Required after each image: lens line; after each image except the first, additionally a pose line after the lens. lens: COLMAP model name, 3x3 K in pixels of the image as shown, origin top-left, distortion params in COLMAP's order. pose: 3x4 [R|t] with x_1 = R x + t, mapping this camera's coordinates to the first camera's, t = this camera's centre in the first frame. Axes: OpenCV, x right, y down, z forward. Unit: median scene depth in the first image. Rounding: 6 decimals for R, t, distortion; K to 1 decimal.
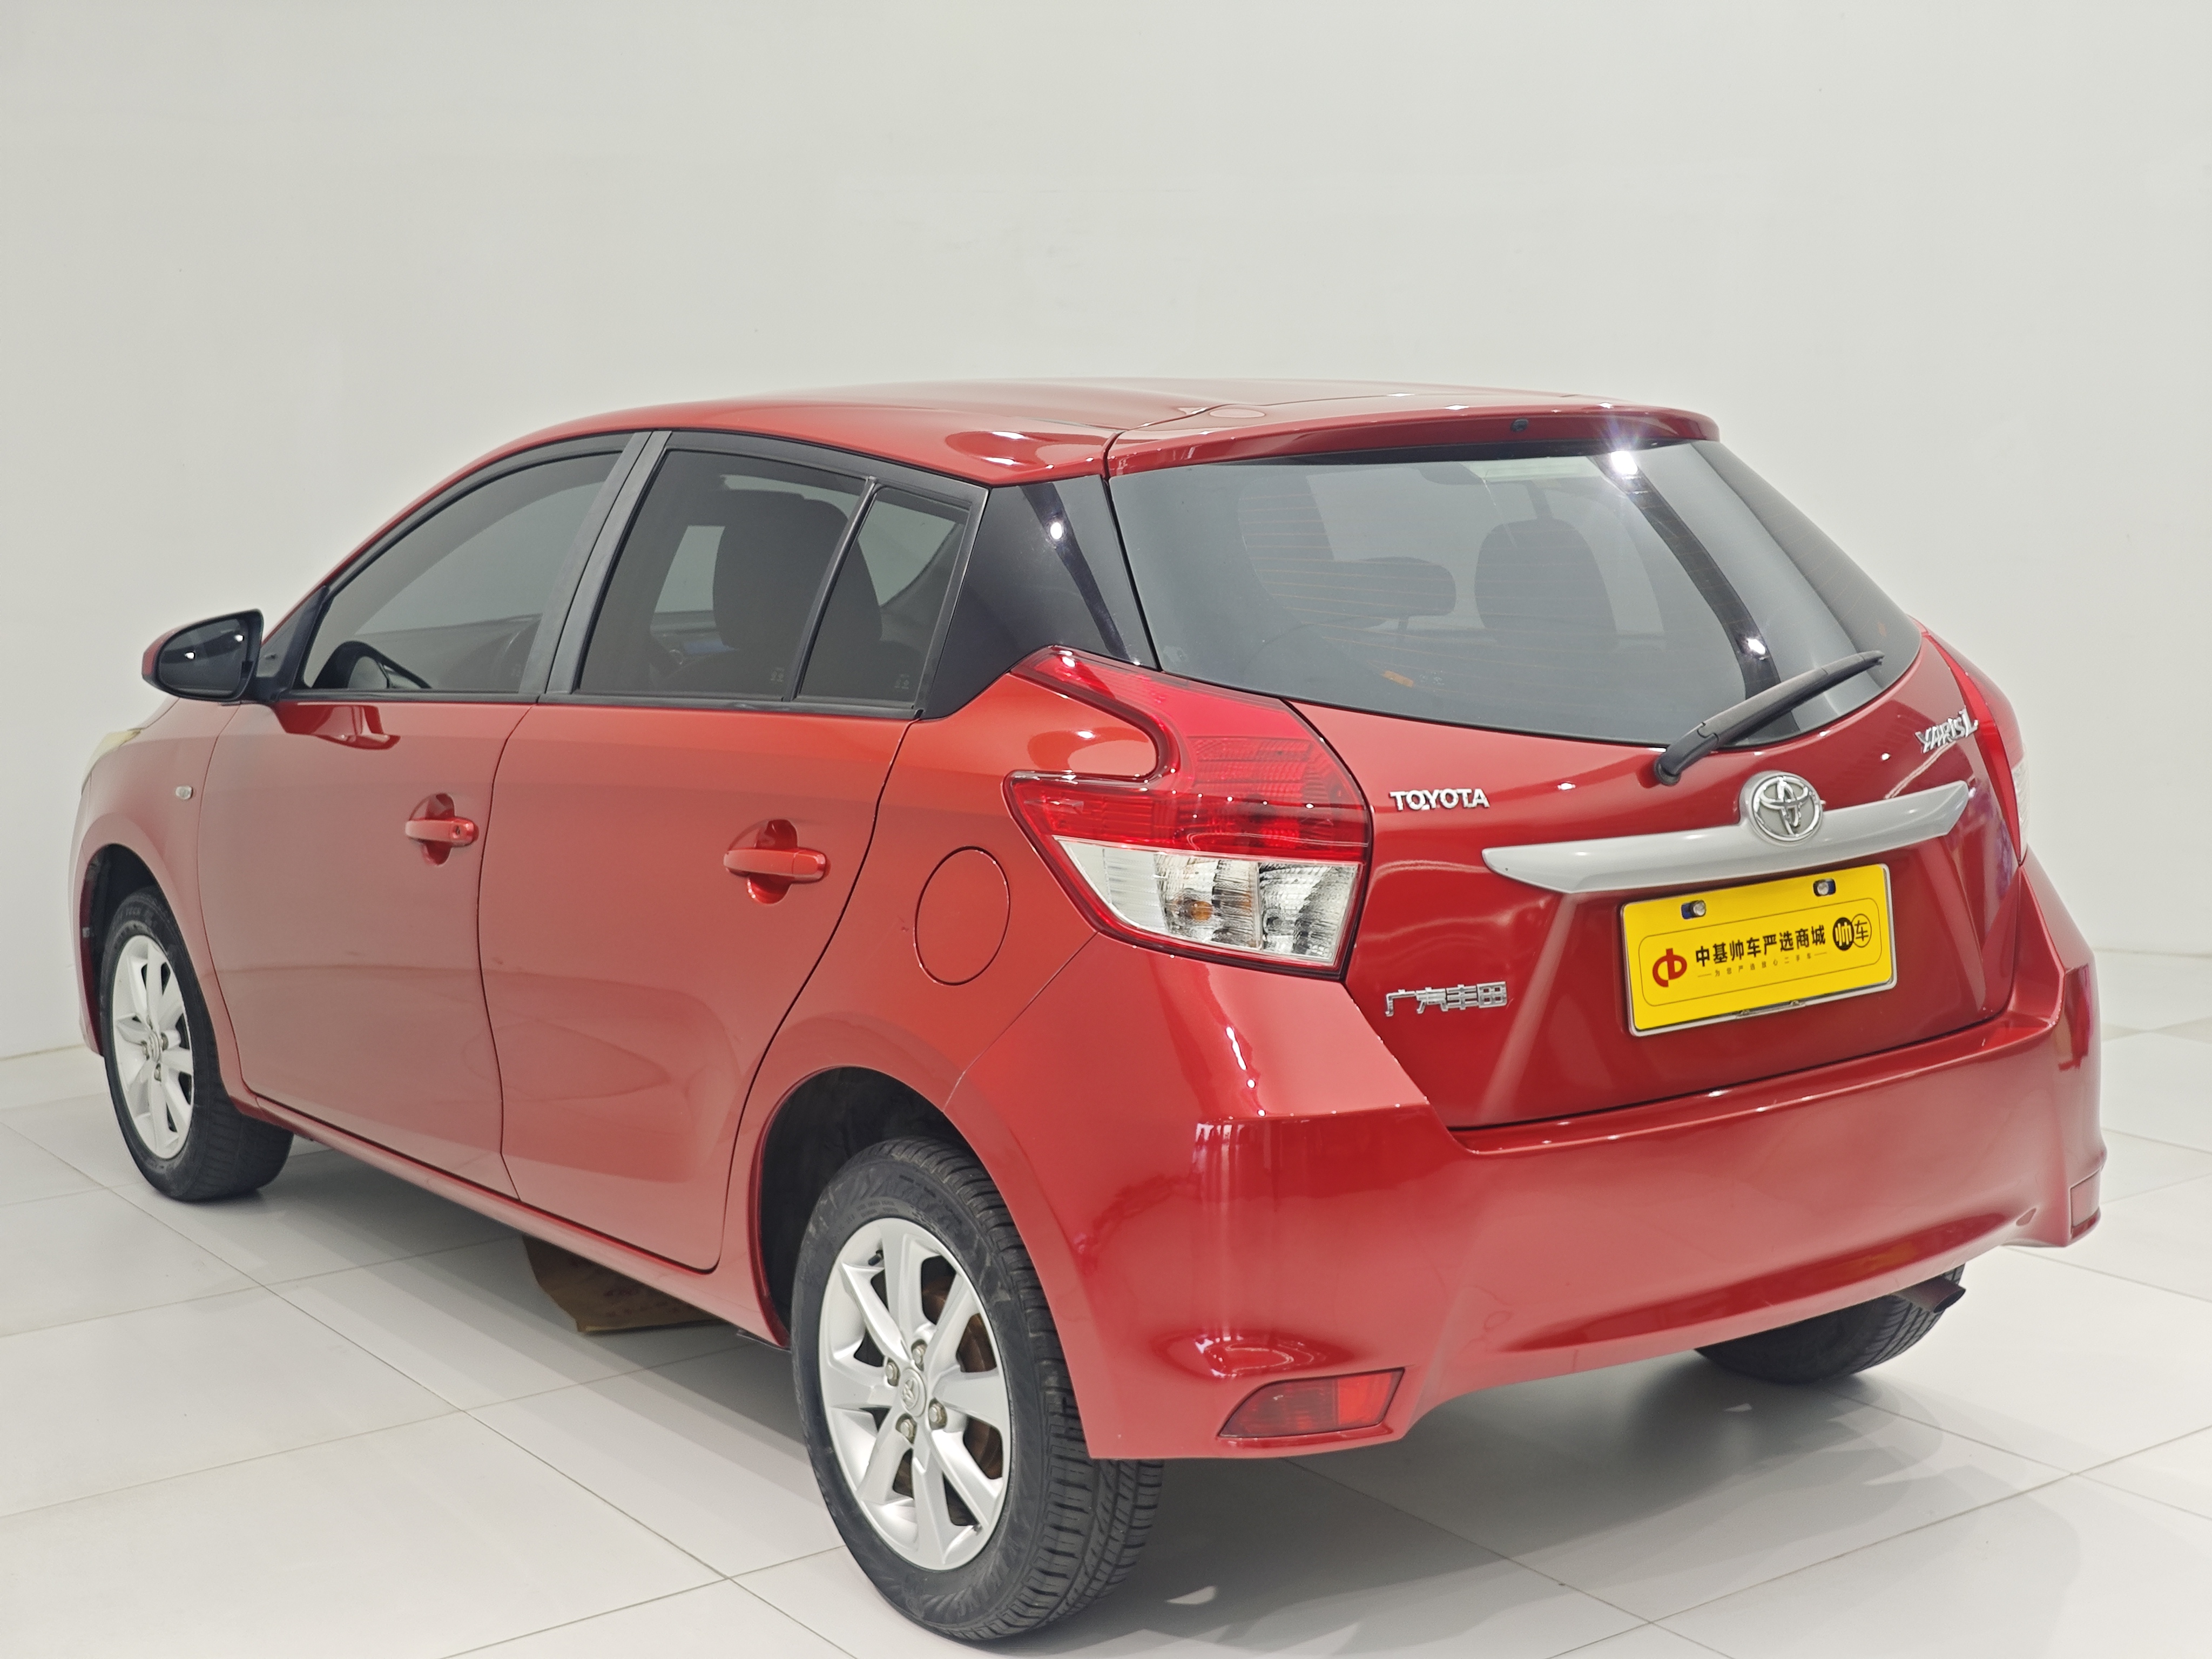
lens RADIAL K [[2910.5, 0, 1106.0], [0, 2910.5, 829.5], [0, 0, 1]] dist [0.278797, -1.413763]
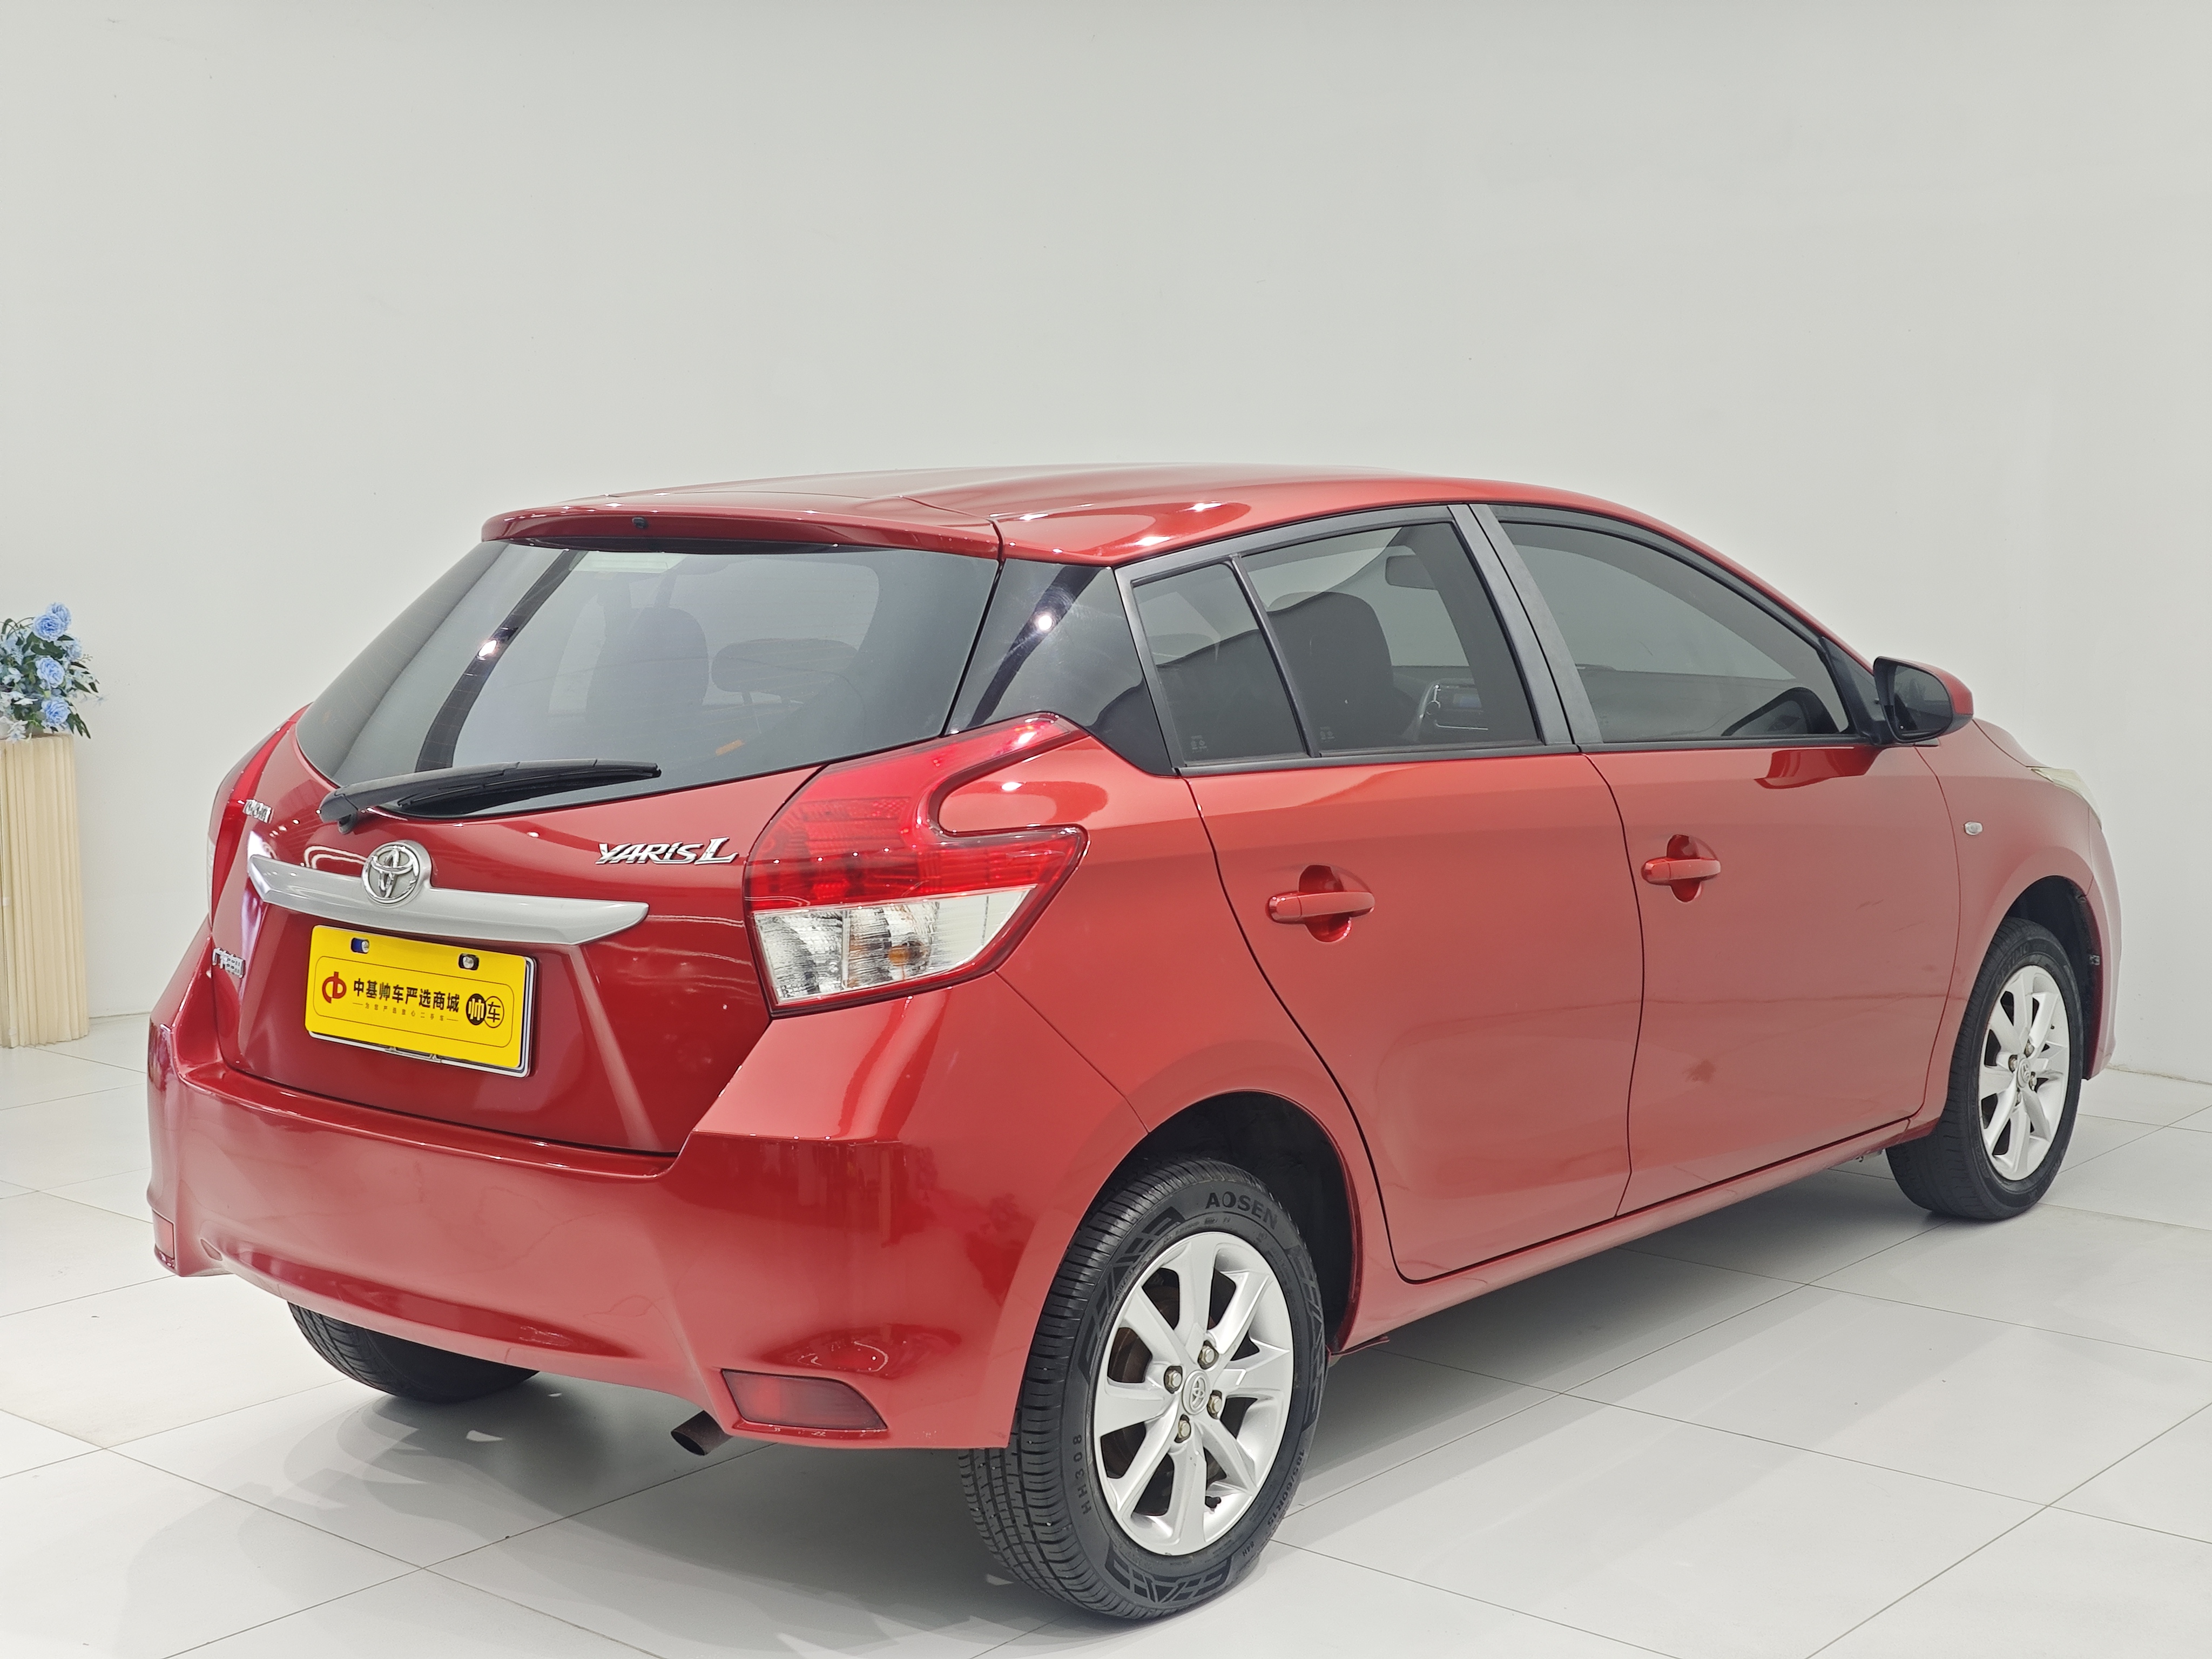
lens RADIAL K [[2910.5, 0, 1106.0], [0, 2910.5, 829.5], [0, 0, 1]] dist [0.278797, -1.413763]
pose [[0.241482, 0.134811, -0.960996, 1.374569], [-0.133185, 0.985536, 0.104786, -0.177650], [0.961222, 0.102686, 0.255944, 0.979687]]
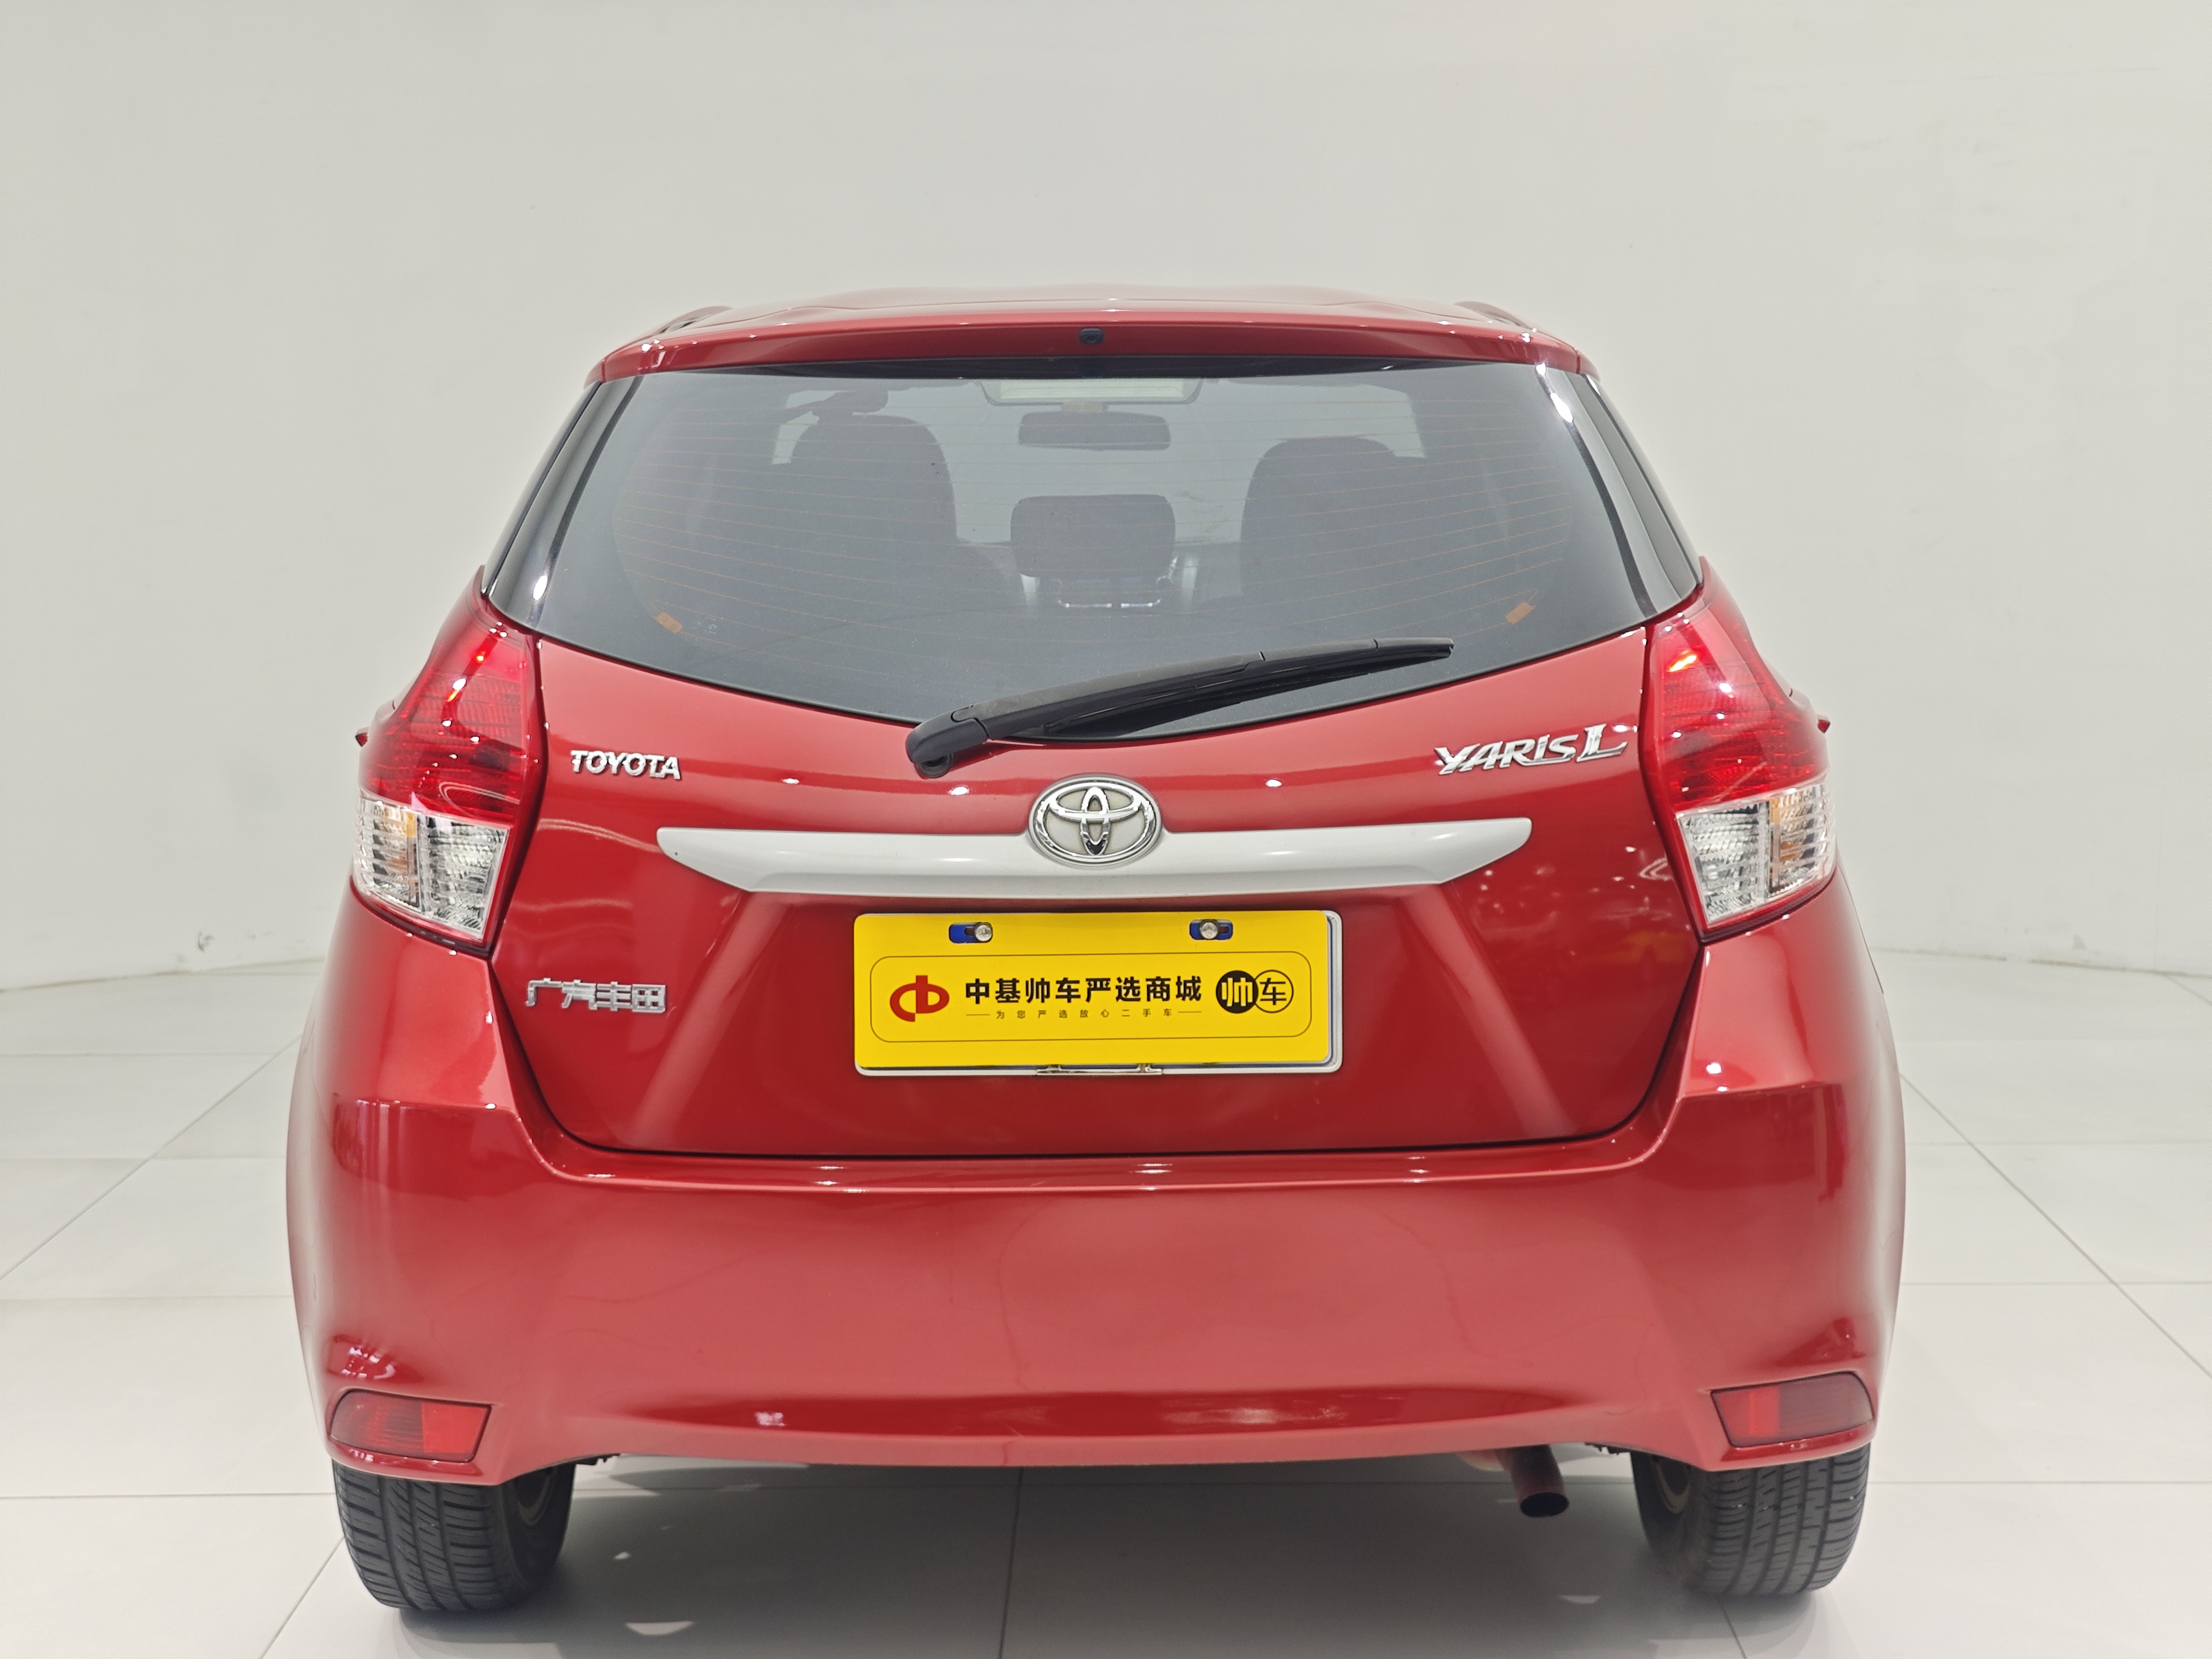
lens RADIAL K [[2910.5, 0, 1106.0], [0, 2910.5, 829.5], [0, 0, 1]] dist [0.278797, -1.413763]
pose [[0.807951, 0.101607, -0.580423, 0.694571], [-0.089572, 0.994752, 0.049455, -0.044289], [0.582401, 0.012032, 0.812812, 0.365886]]
